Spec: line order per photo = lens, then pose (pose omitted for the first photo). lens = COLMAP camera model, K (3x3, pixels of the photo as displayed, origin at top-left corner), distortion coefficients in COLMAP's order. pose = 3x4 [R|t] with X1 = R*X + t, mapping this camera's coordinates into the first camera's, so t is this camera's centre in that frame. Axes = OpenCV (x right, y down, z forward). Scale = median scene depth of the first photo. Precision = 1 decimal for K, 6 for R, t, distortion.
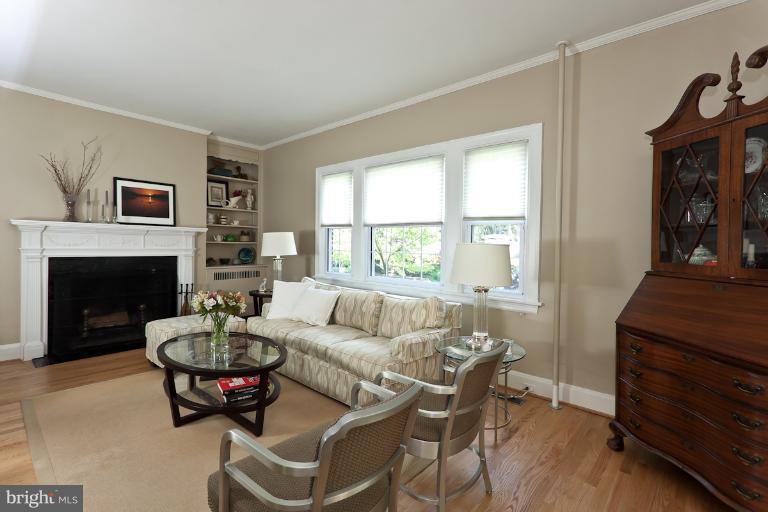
lens RADIAL K [[372.3, 0, 378.8], [0, 372.3, 248.9], [0, 0, 1]] dist [-0.002101, -0.000307]
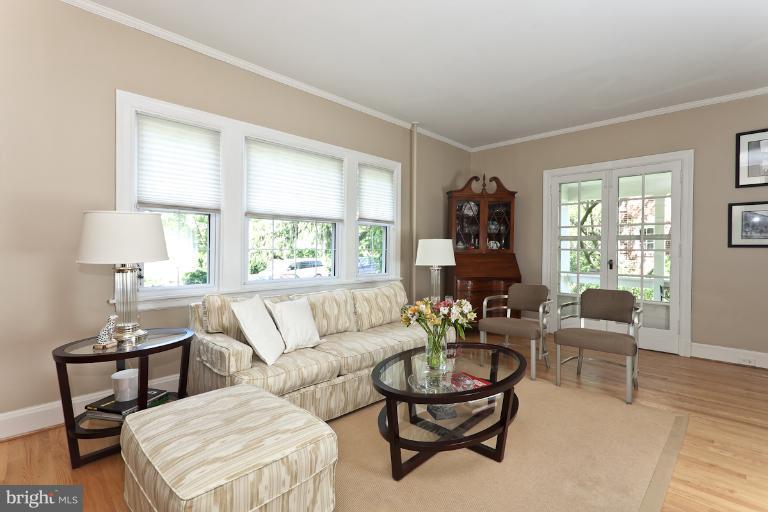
lens RADIAL K [[372.3, 0, 378.8], [0, 372.3, 248.9], [0, 0, 1]] dist [-0.002101, -0.000307]
pose [[0.046180, -0.009784, 0.998885, -1.107205], [0.009072, 0.999915, 0.009374, 0.005526], [-0.998892, 0.008629, 0.046265, 0.987059]]
